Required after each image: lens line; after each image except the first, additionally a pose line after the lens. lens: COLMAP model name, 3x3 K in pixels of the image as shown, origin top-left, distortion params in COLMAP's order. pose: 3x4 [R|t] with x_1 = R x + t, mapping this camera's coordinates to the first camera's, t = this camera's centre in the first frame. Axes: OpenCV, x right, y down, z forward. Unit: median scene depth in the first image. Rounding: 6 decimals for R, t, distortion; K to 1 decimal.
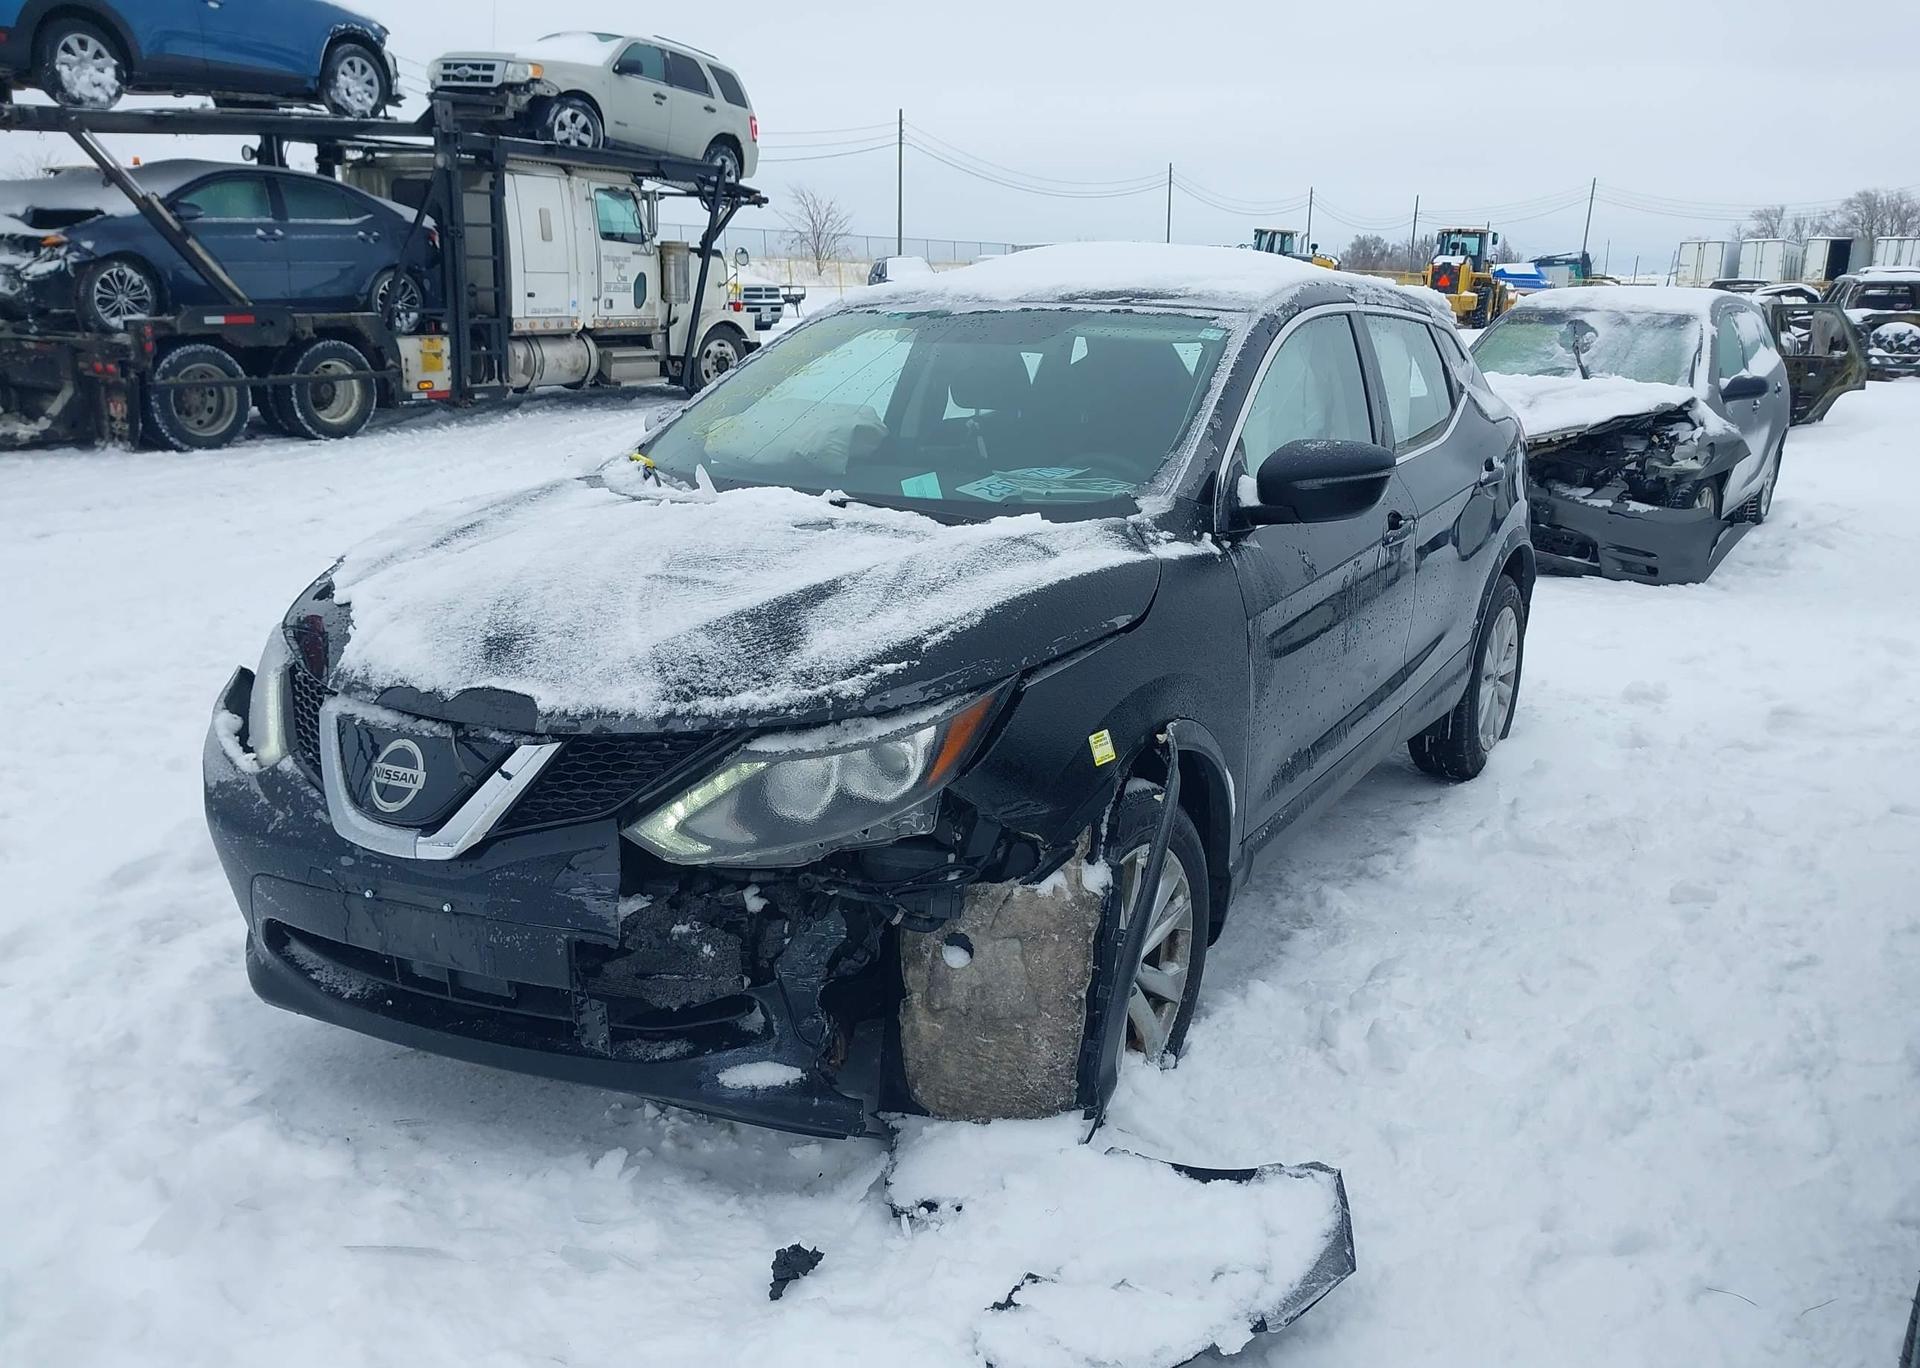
lens RADIAL K [[1567.2, 0, 960.0], [0, 1567.2, 684.0], [0, 0, 1]] dist [0.094122, -0.132602]
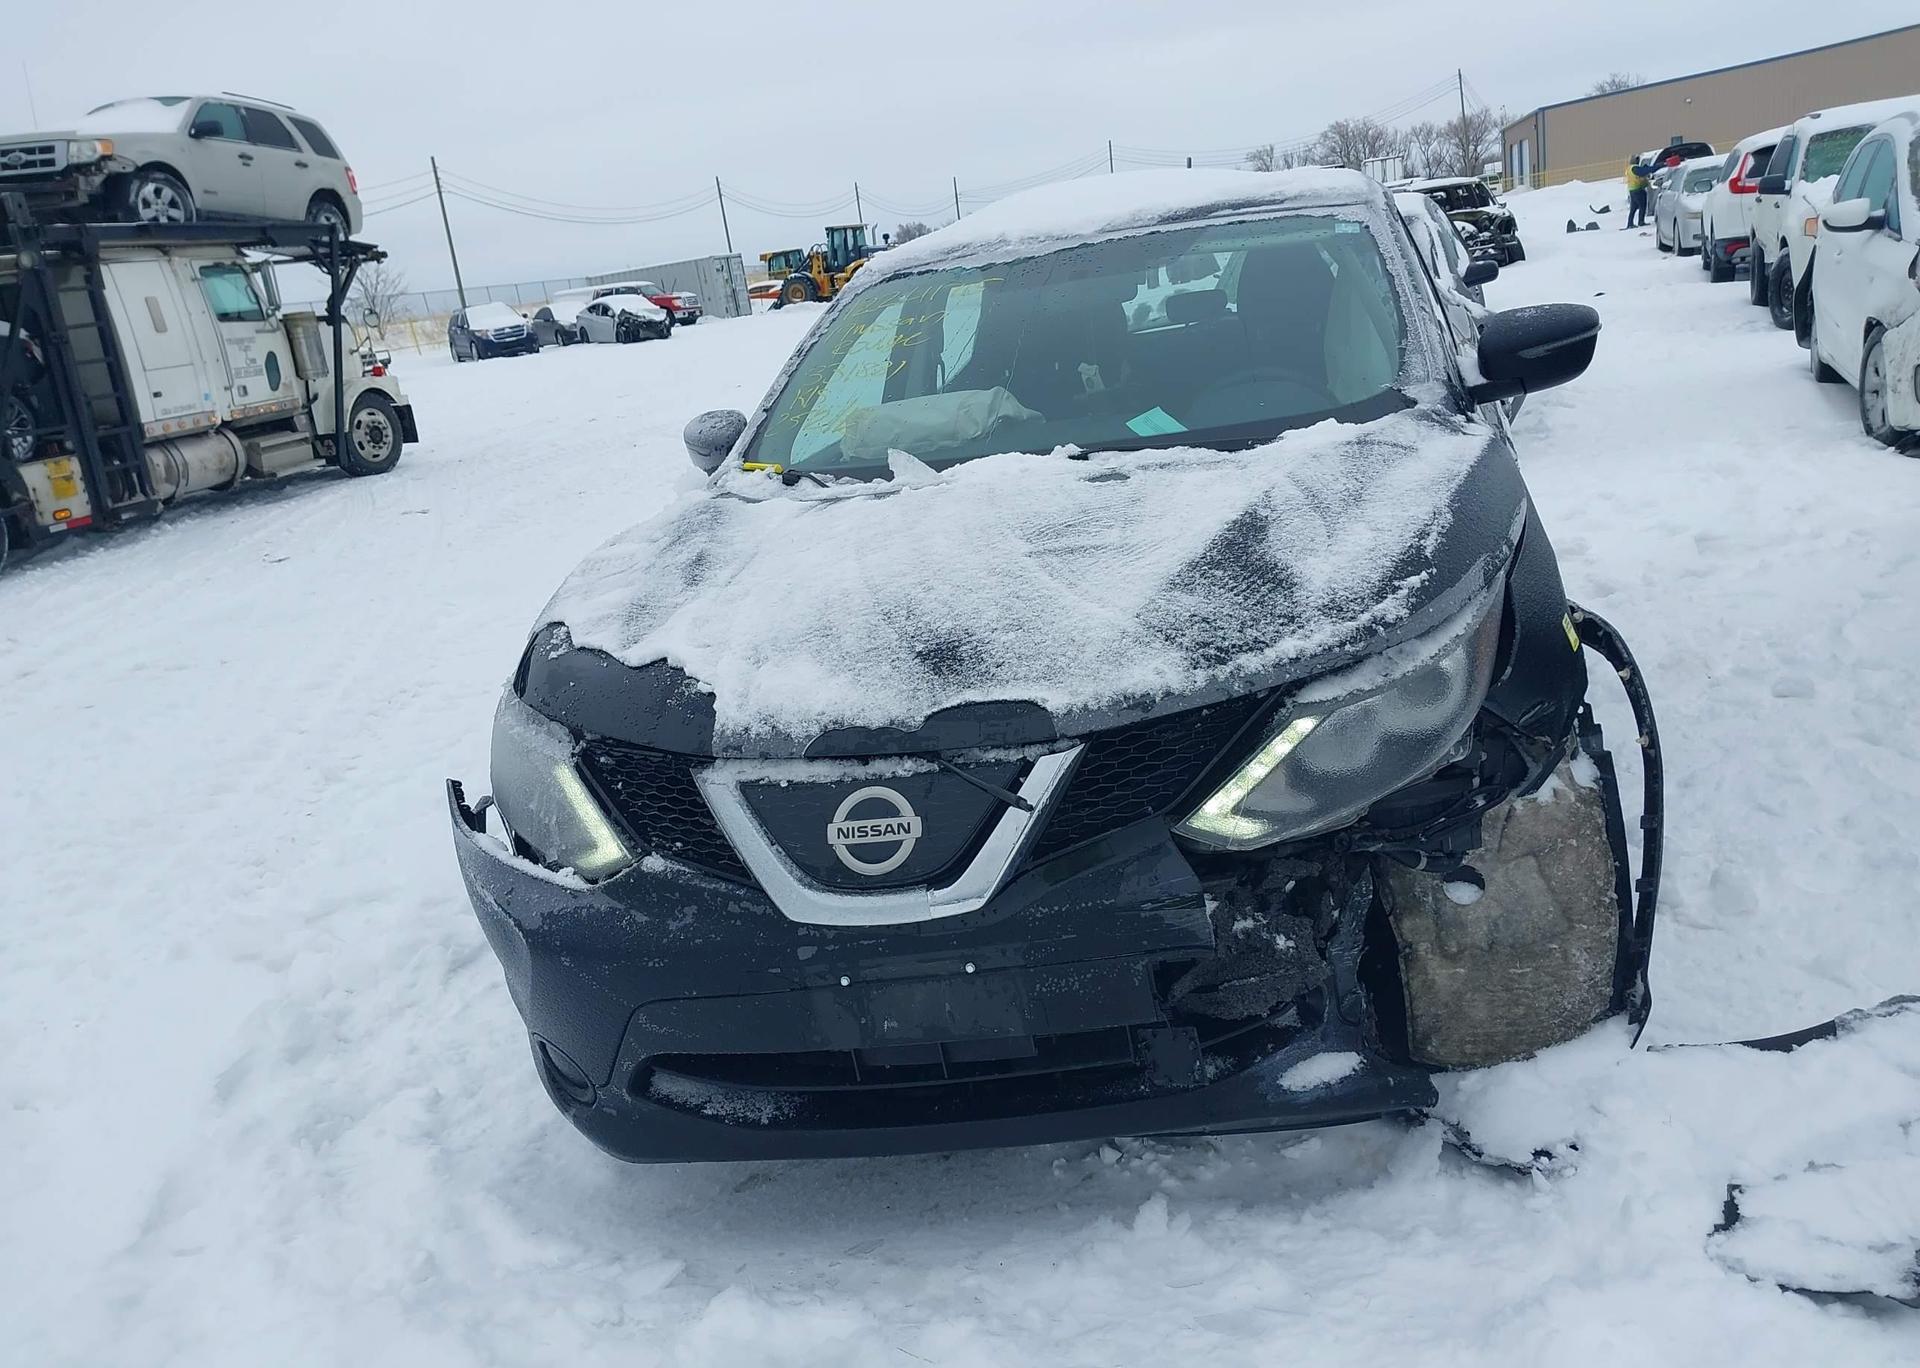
lens RADIAL K [[1551.7, 0, 961.4], [0, 1551.7, 694.0], [0, 0, 1]] dist [0.093627, -0.123803]
pose [[0.947491, -0.211646, 0.239724, -0.398926], [0.212429, 0.976909, 0.022880, -0.017799], [-0.239031, 0.029245, 0.970571, 0.153834]]
